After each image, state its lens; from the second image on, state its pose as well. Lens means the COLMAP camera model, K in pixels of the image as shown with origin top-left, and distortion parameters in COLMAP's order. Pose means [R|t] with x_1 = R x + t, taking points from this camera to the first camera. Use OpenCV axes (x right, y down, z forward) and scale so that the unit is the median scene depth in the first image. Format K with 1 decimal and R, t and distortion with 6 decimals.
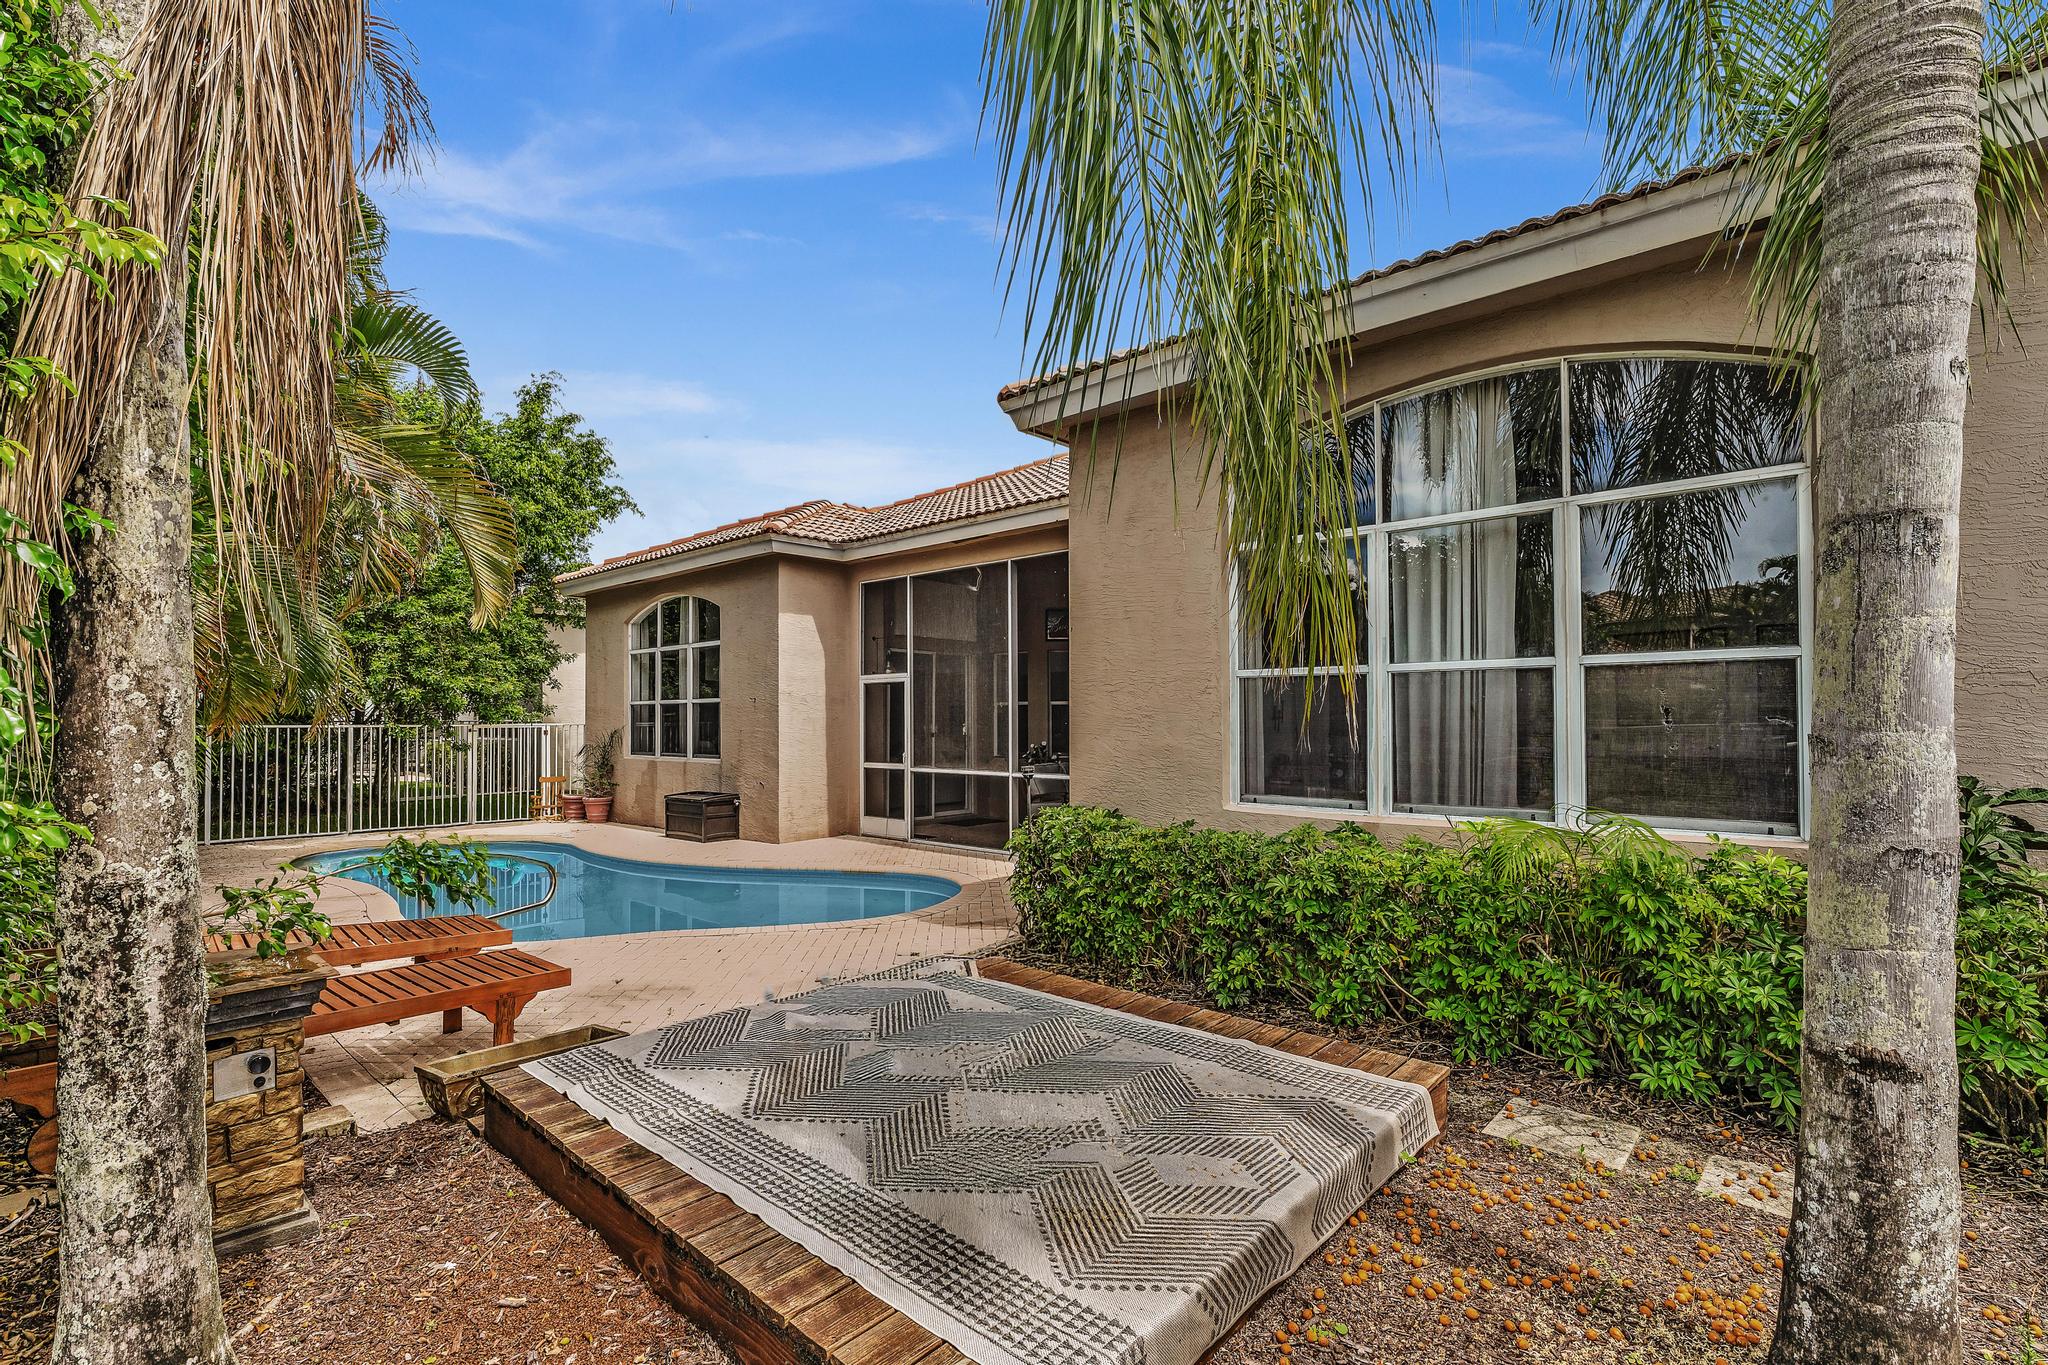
lens RADIAL K [[924.8, 0, 1018.8], [0, 924.8, 686.4], [0, 0, 1]] dist [0.002118, 0.000046]
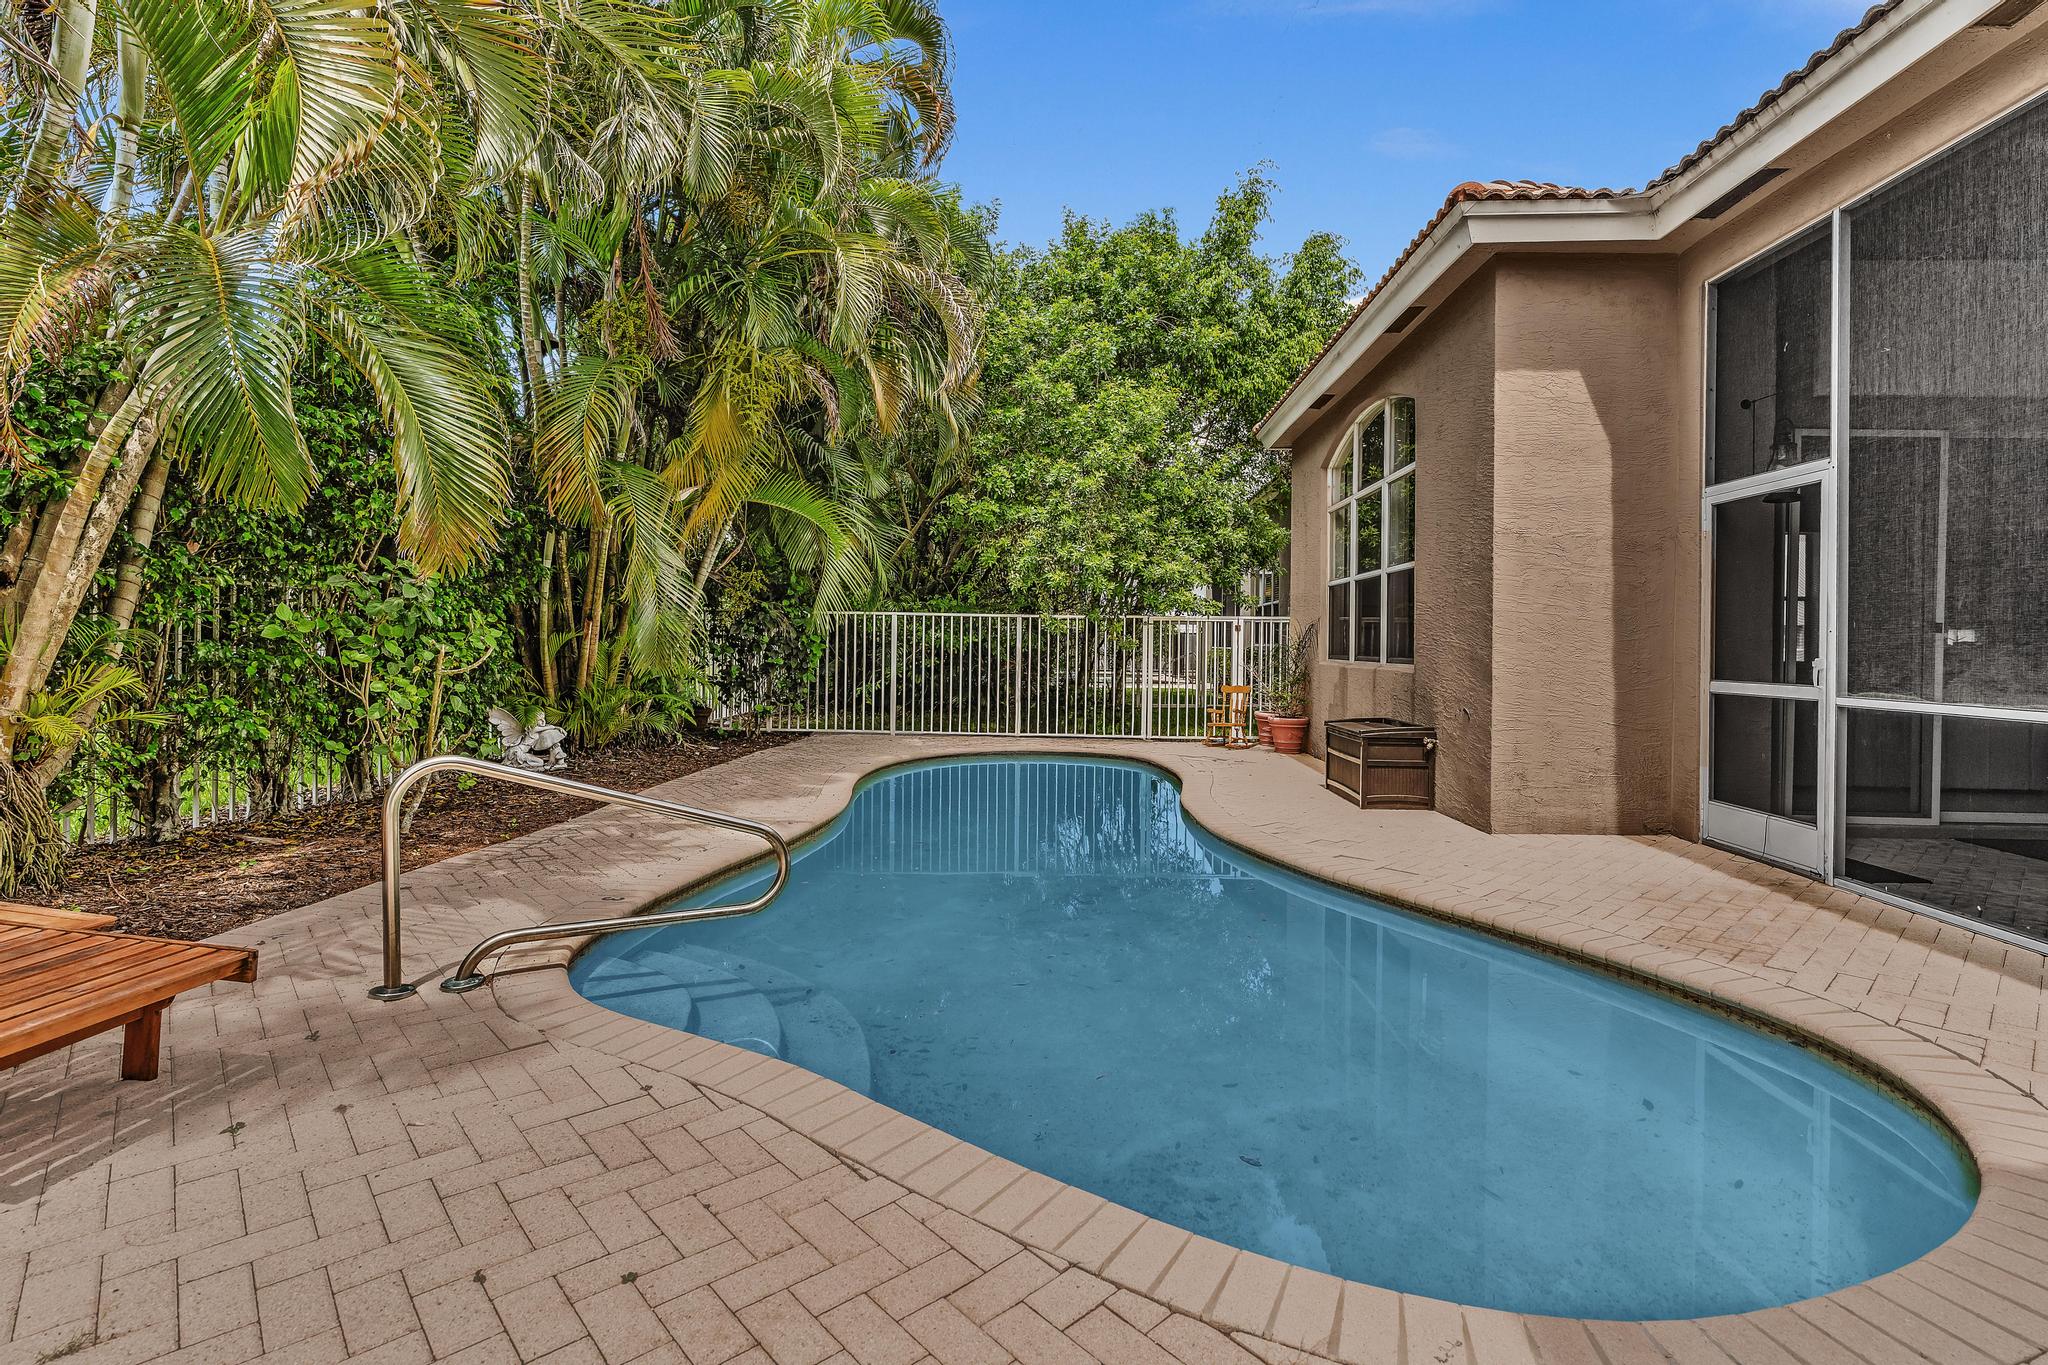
lens RADIAL K [[930.9, 0, 1020.0], [0, 930.9, 645.9], [0, 0, 1]] dist [0.000093, -0.000234]
pose [[0.611028, 0.011952, -0.791518, -0.015212], [0.019262, 0.999365, 0.029961, 0.045977], [0.791374, -0.033554, 0.610411, 0.466785]]
